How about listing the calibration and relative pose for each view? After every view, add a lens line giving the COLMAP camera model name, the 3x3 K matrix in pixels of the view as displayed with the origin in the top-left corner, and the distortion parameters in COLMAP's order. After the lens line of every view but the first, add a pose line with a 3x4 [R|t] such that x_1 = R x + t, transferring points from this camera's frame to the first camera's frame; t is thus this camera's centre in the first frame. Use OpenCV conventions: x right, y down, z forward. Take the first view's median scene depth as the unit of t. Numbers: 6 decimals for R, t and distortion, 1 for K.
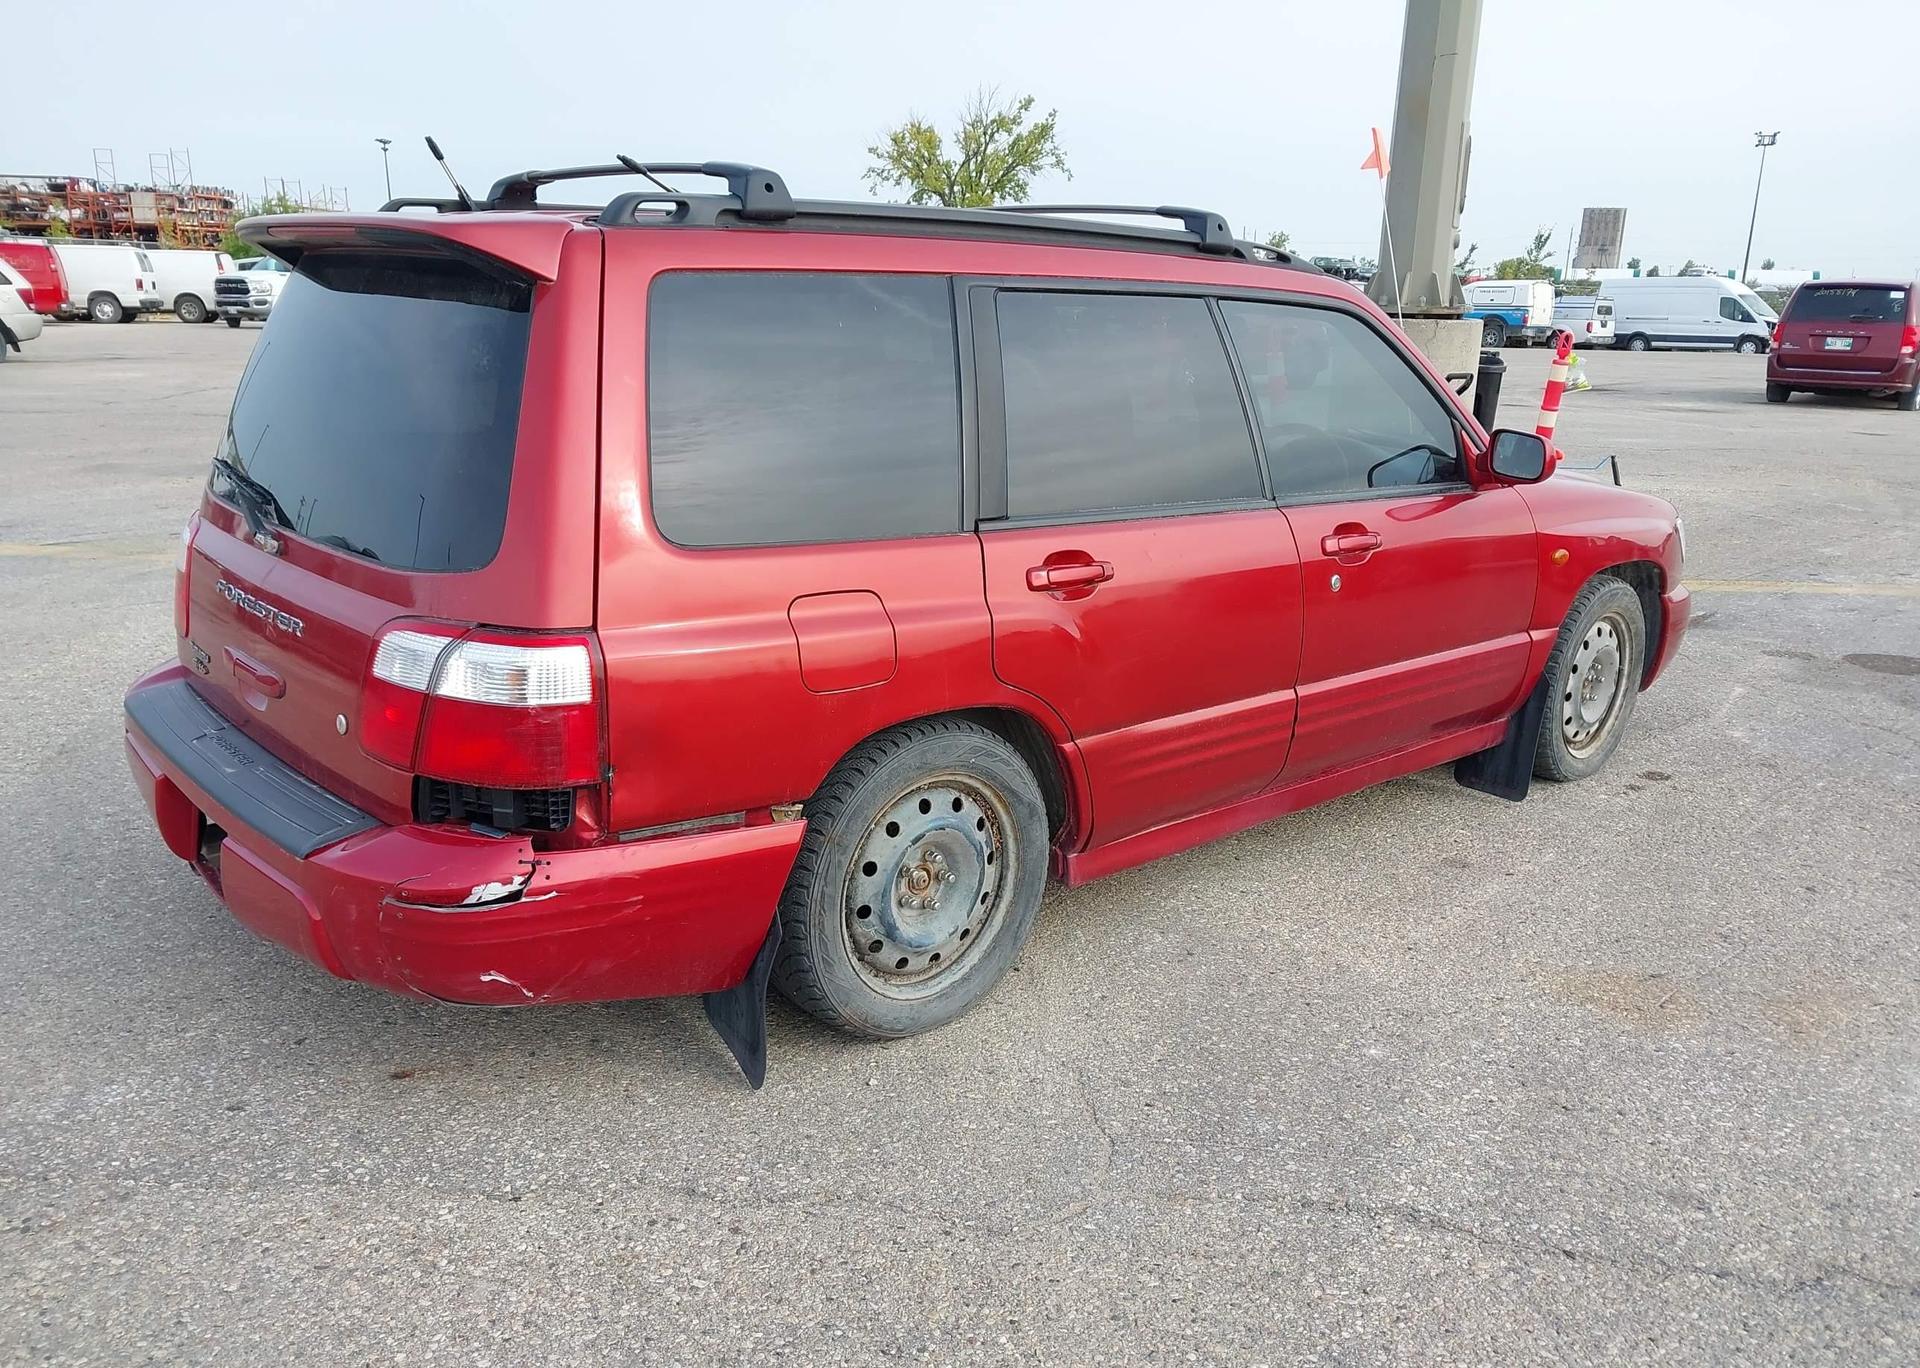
lens RADIAL K [[1584.7, 0, 969.4], [0, 1584.7, 662.6], [0, 0, 1]] dist [0.011725, -0.009588]
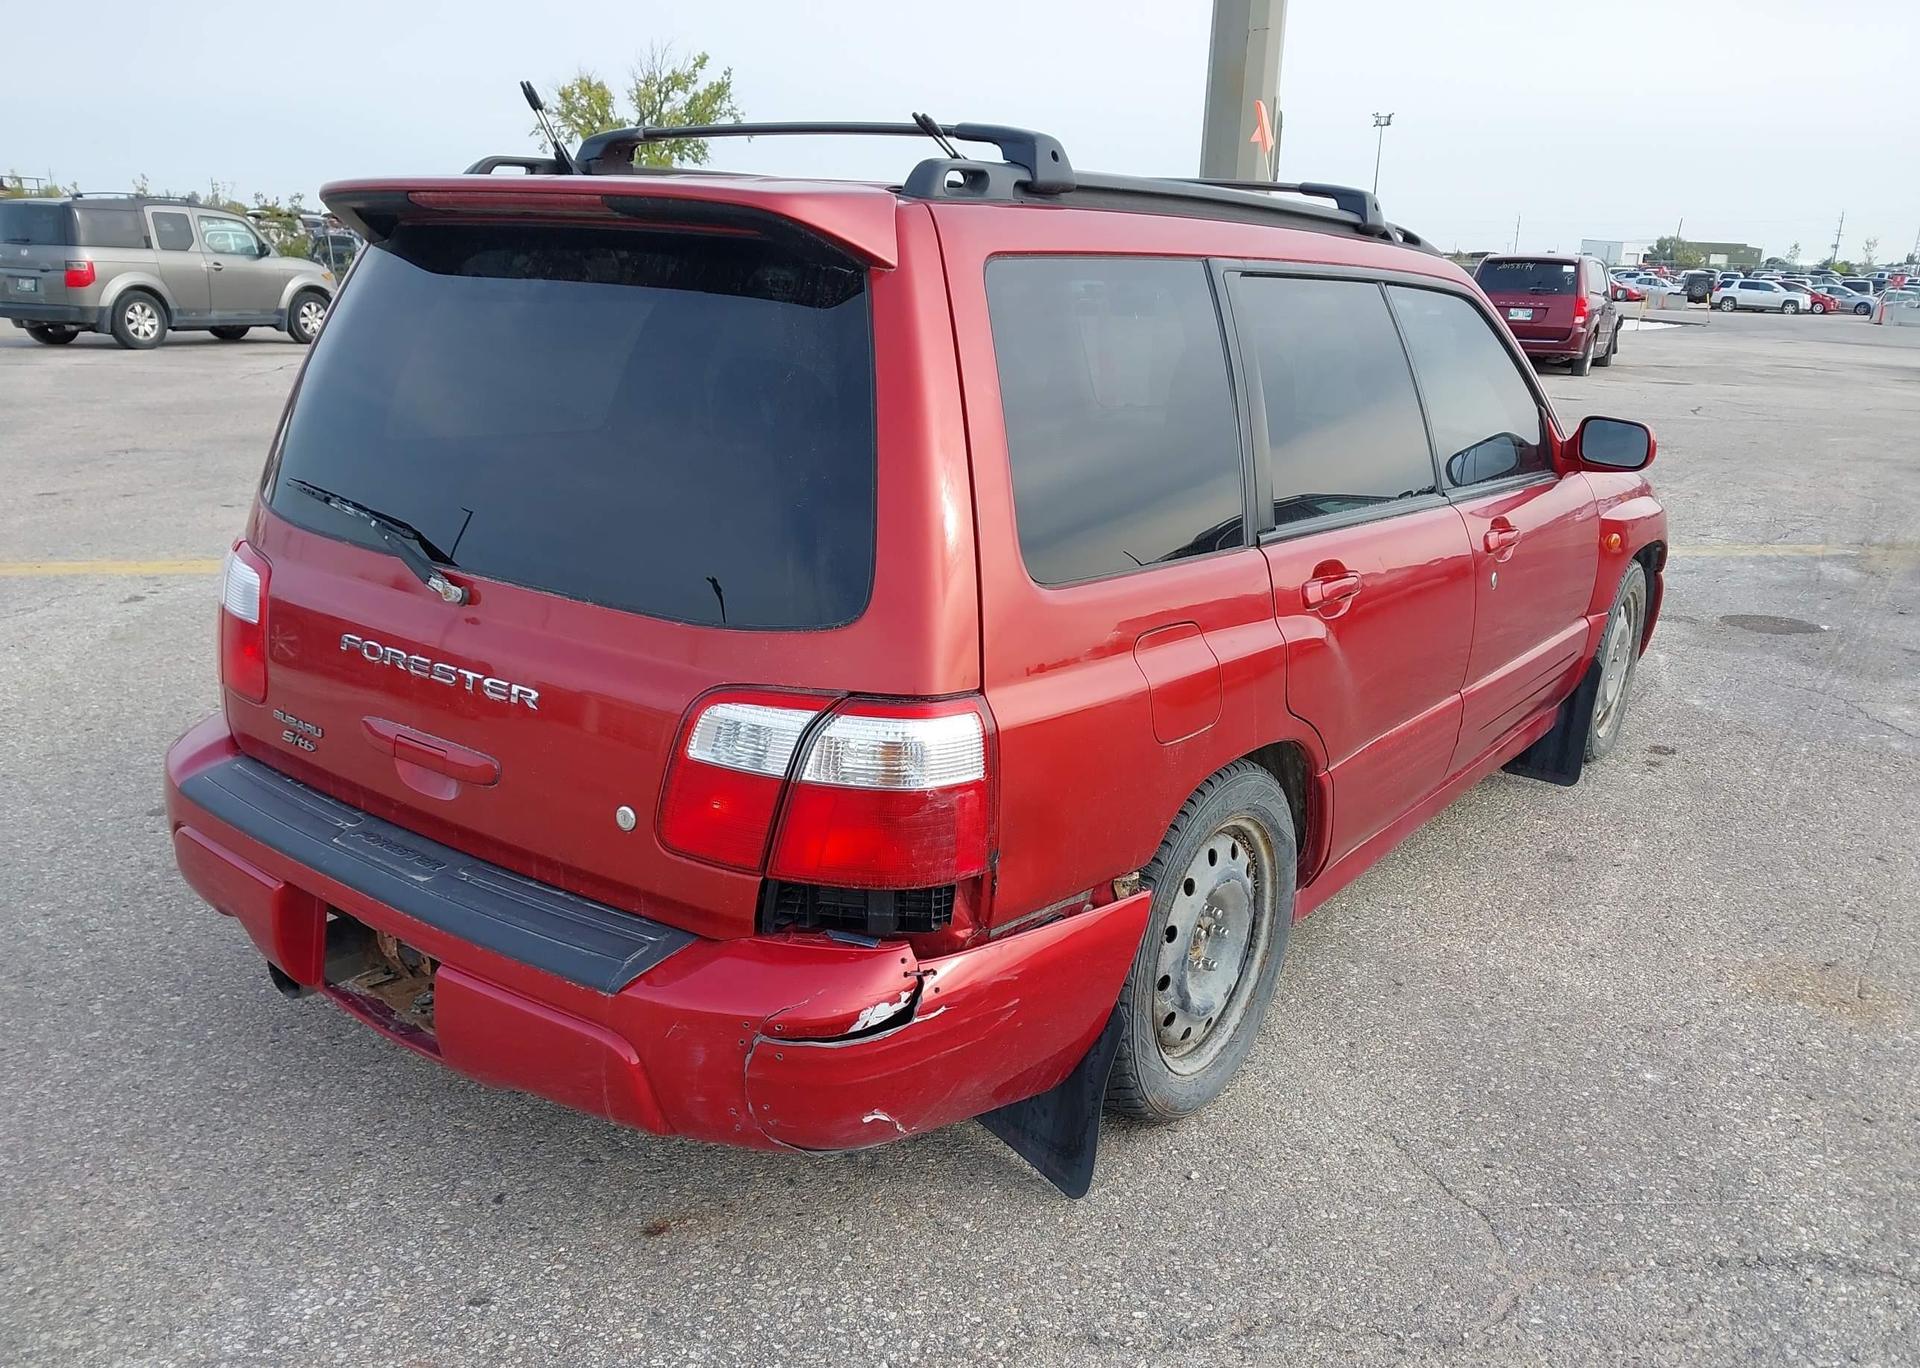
lens RADIAL K [[1584.7, 0, 969.4], [0, 1584.7, 662.6], [0, 0, 1]] dist [0.011725, -0.009588]
pose [[0.976161, -0.045452, 0.212234, -0.290912], [0.040988, 0.998837, 0.025392, -0.039255], [-0.213141, -0.016088, 0.976889, 0.132833]]
